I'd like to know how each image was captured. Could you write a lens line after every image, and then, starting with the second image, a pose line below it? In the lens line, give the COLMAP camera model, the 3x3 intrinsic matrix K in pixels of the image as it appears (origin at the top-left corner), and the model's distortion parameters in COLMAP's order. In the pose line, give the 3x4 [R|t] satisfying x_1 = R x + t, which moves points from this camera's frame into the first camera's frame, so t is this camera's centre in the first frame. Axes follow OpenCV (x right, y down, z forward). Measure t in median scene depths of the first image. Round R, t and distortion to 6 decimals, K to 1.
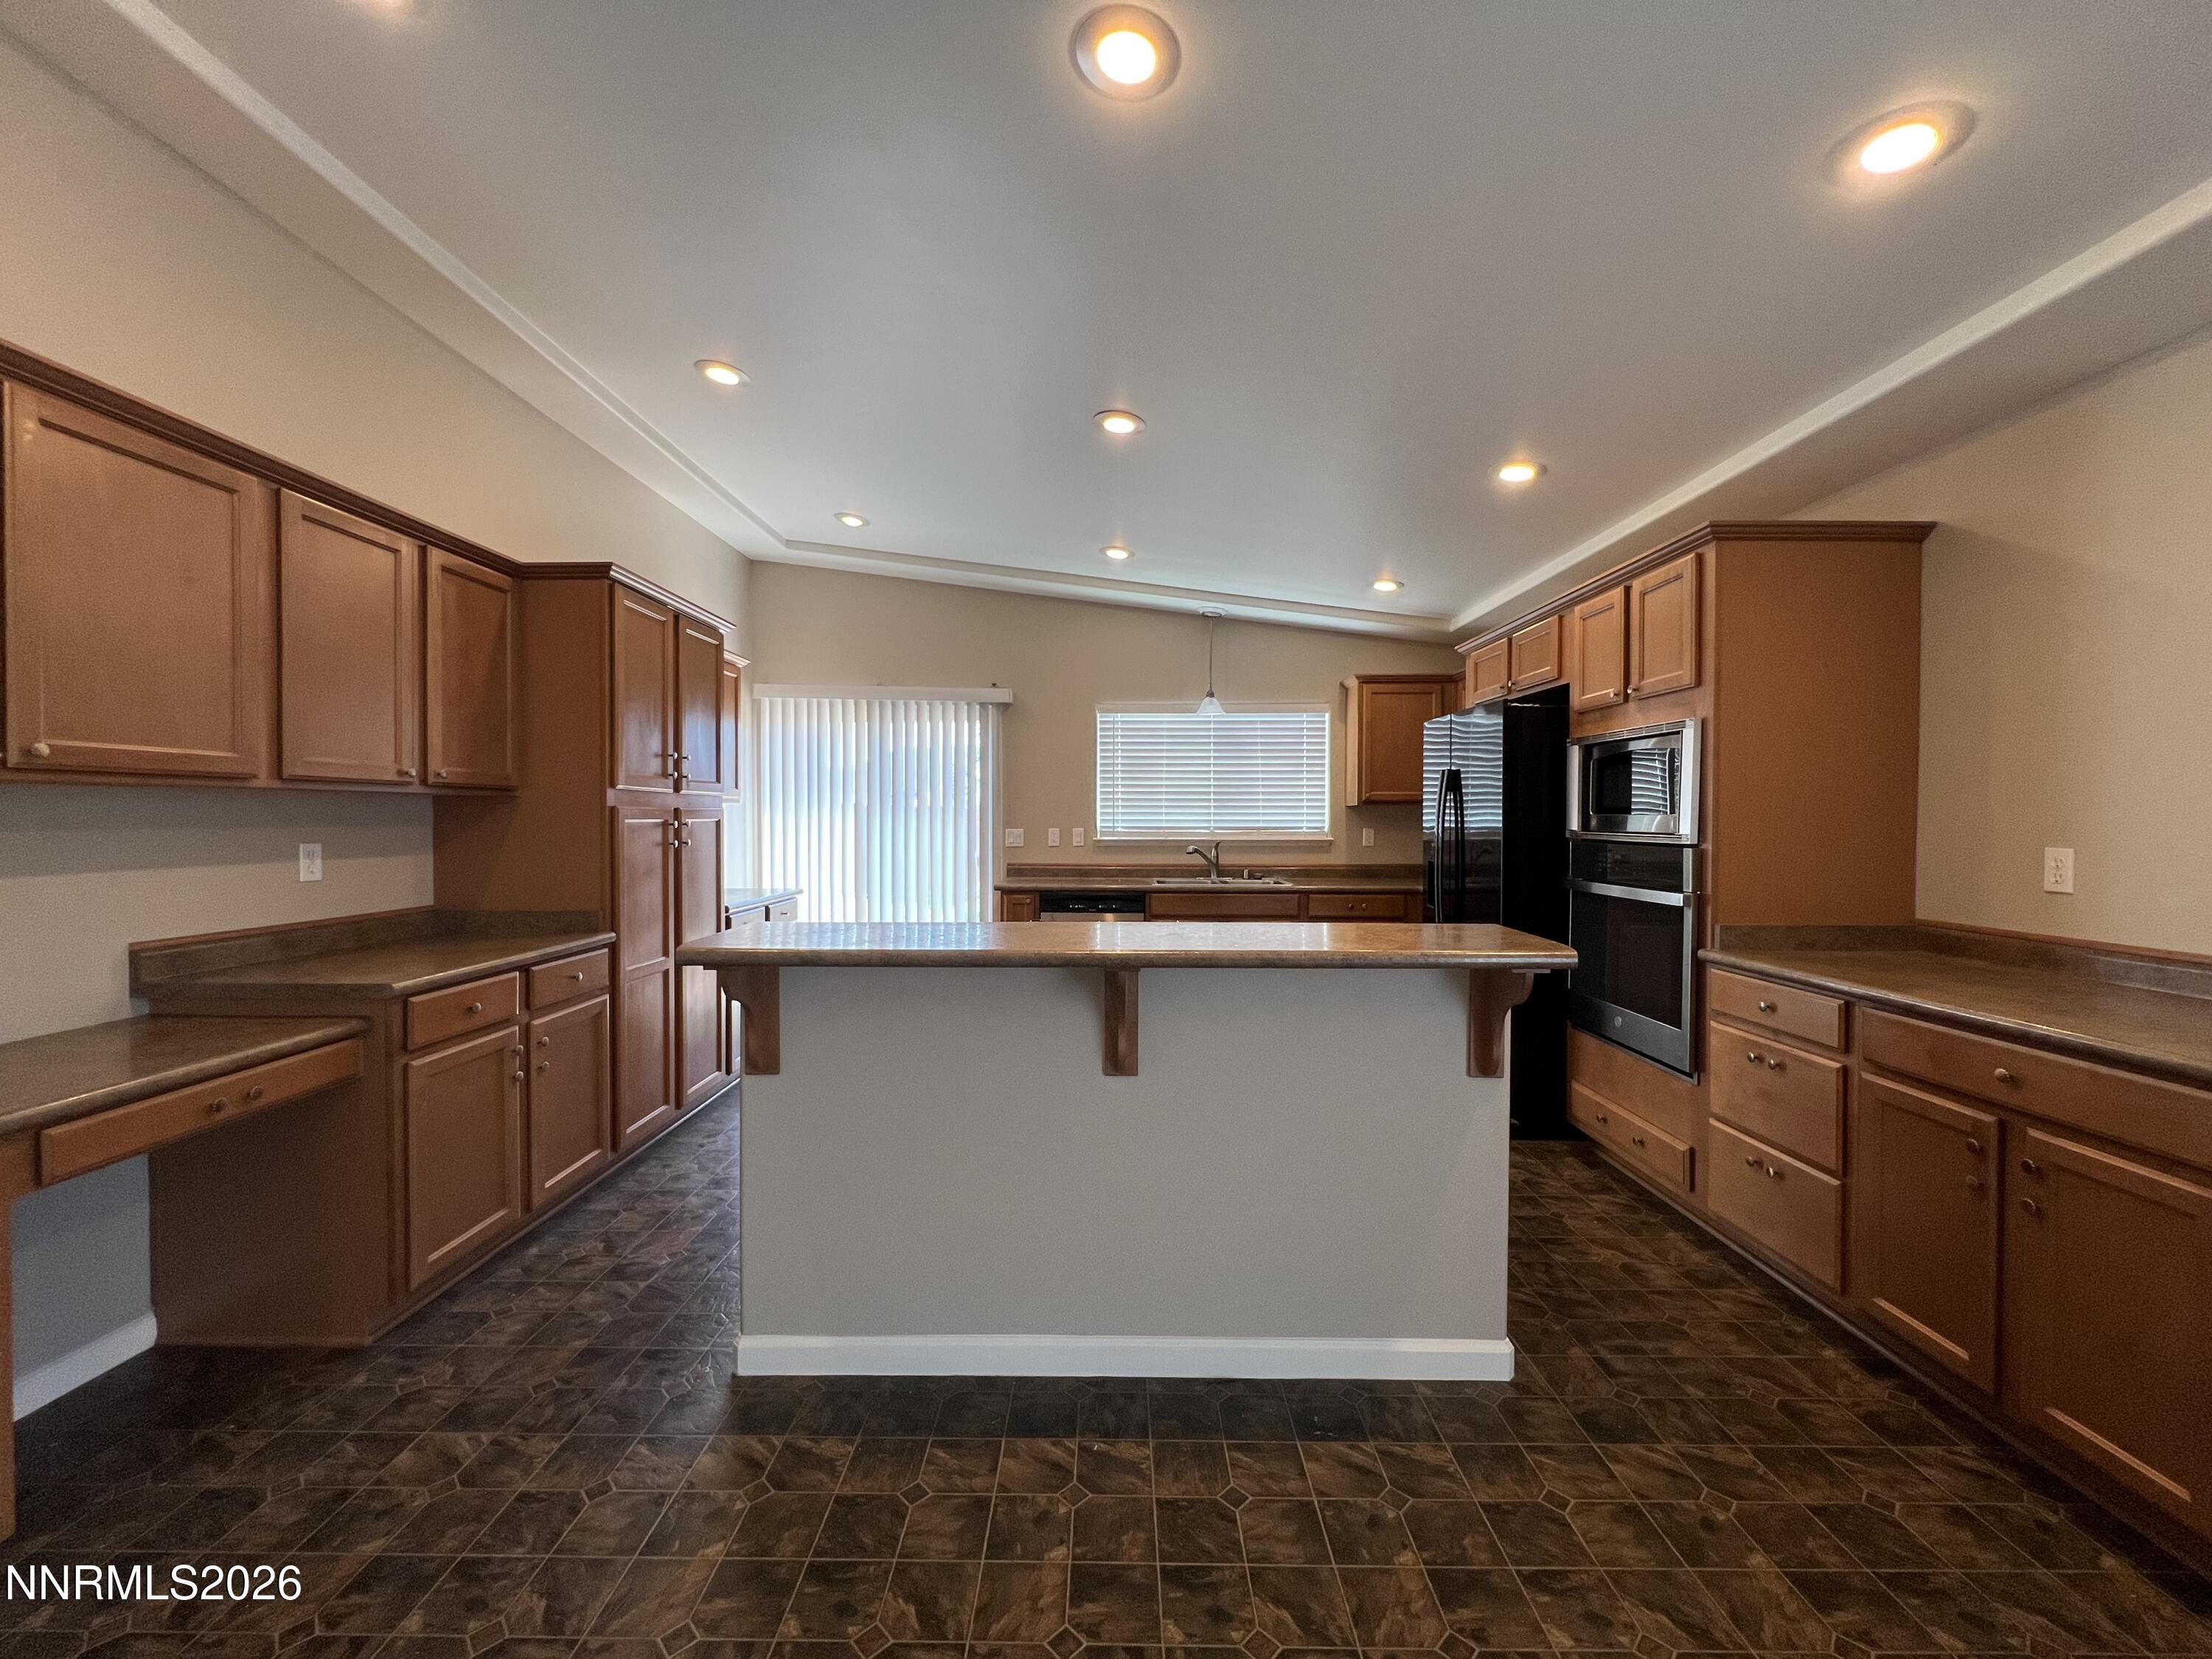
lens RADIAL K [[887.2, 0, 1109.7], [0, 887.2, 833.1], [0, 0, 1]] dist [-0.000528, 0.000097]
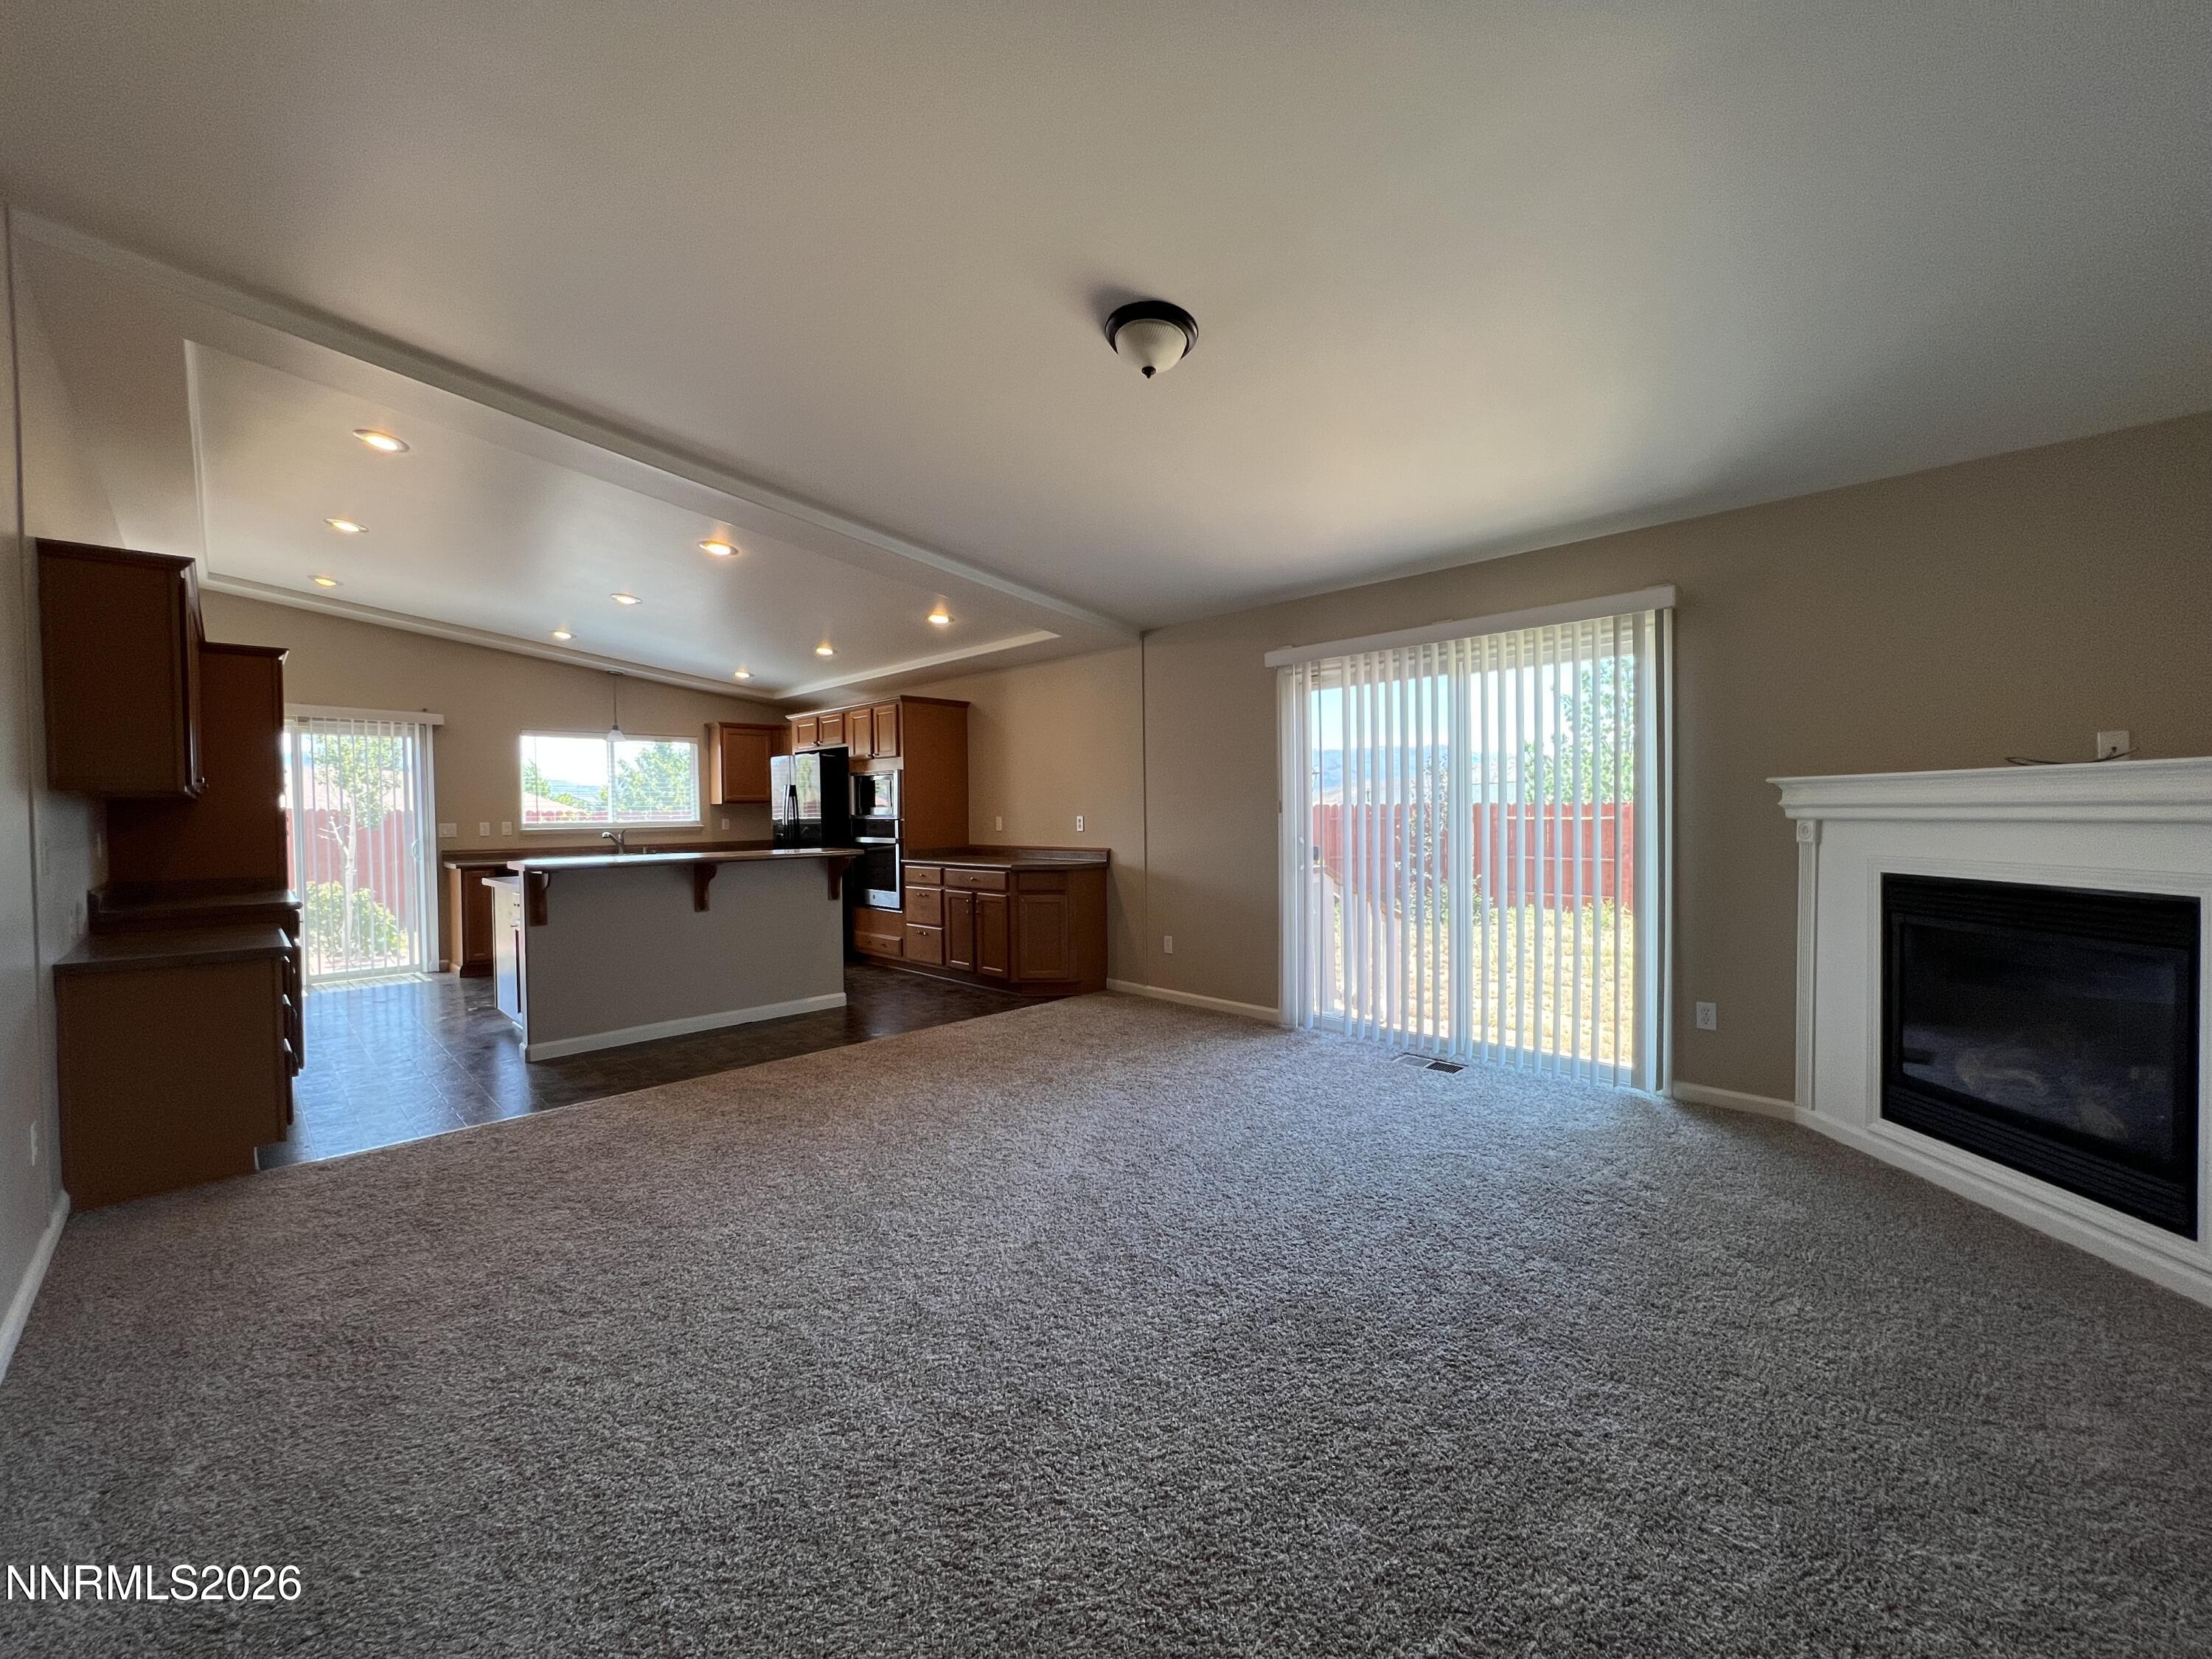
lens RADIAL K [[891.6, 0, 1101.2], [0, 891.6, 836.7], [0, 0, 1]] dist [-0.000667, 0.000026]
pose [[0.706544, -0.029547, 0.707052, -0.384976], [0.025021, 0.999546, 0.016767, 0.018318], [-0.707226, 0.005845, 0.706963, -0.634627]]
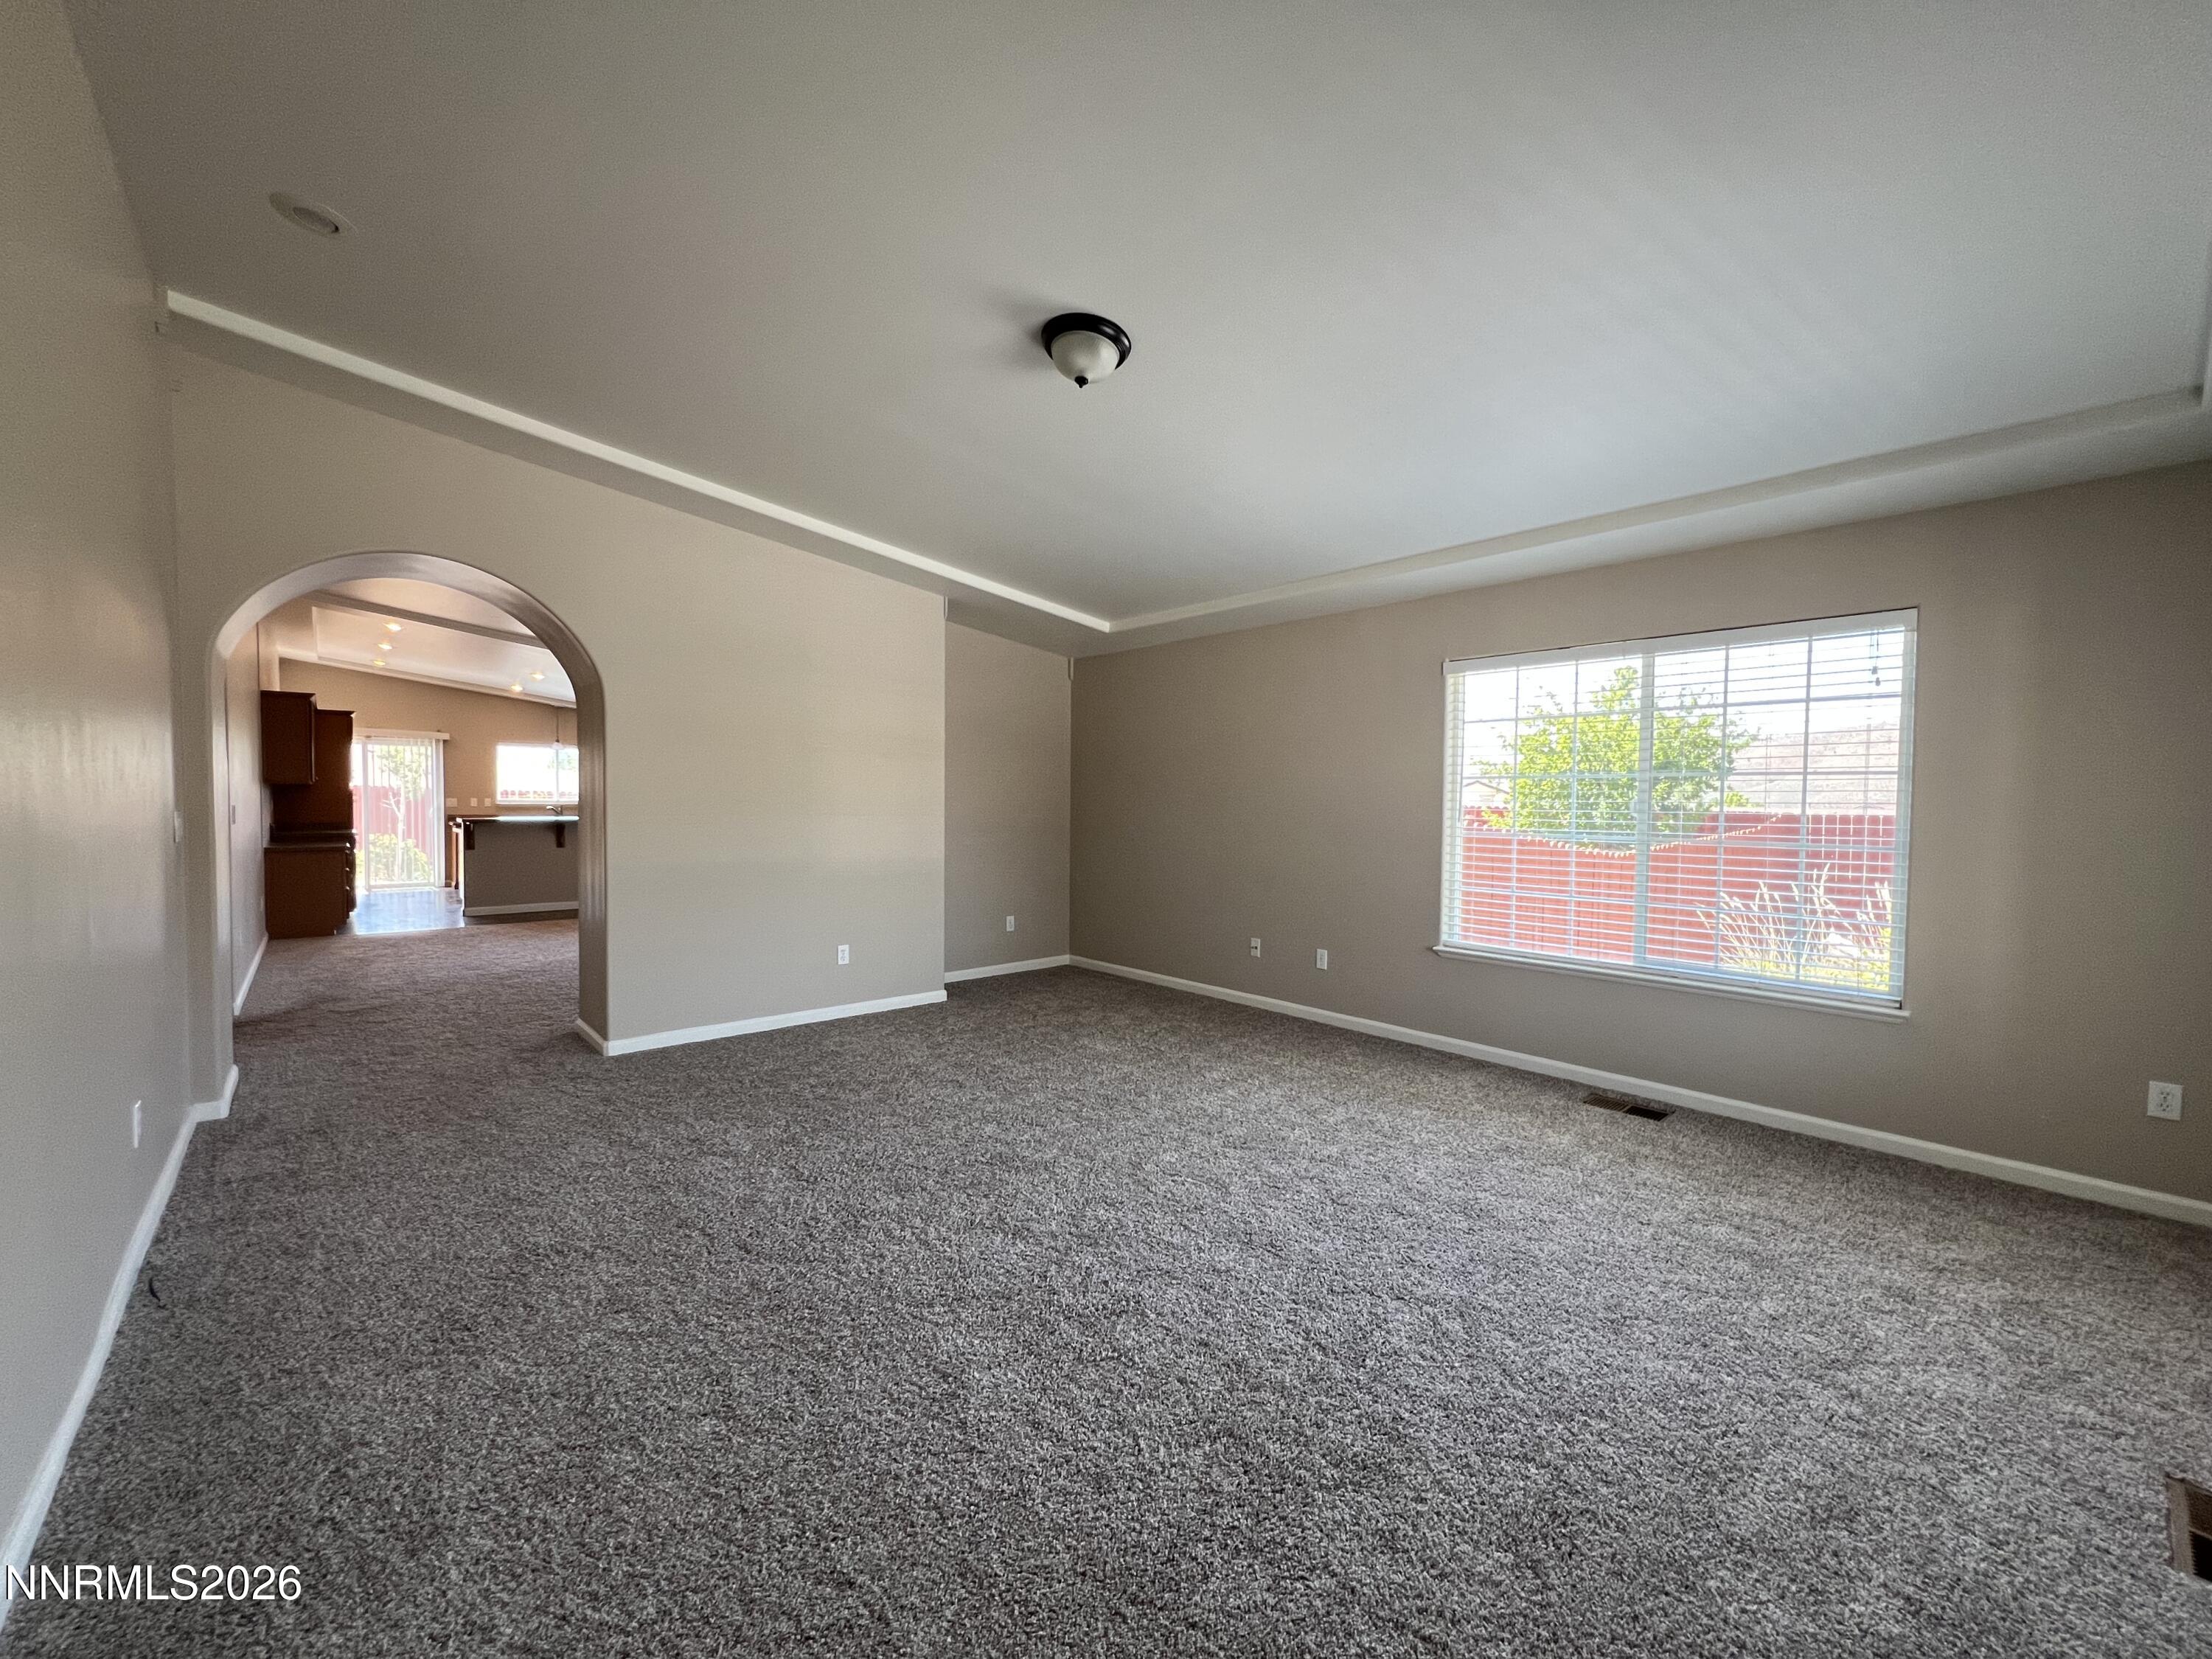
lens RADIAL K [[887.2, 0, 1112.8], [0, 887.2, 837.6], [0, 0, 1]] dist [-0.000528, 0.000097]
pose [[0.740435, -0.019431, 0.671847, -0.401592], [-0.000149, 0.999577, 0.029074, 0.030037], [-0.672127, -0.021627, 0.740120, -1.832982]]
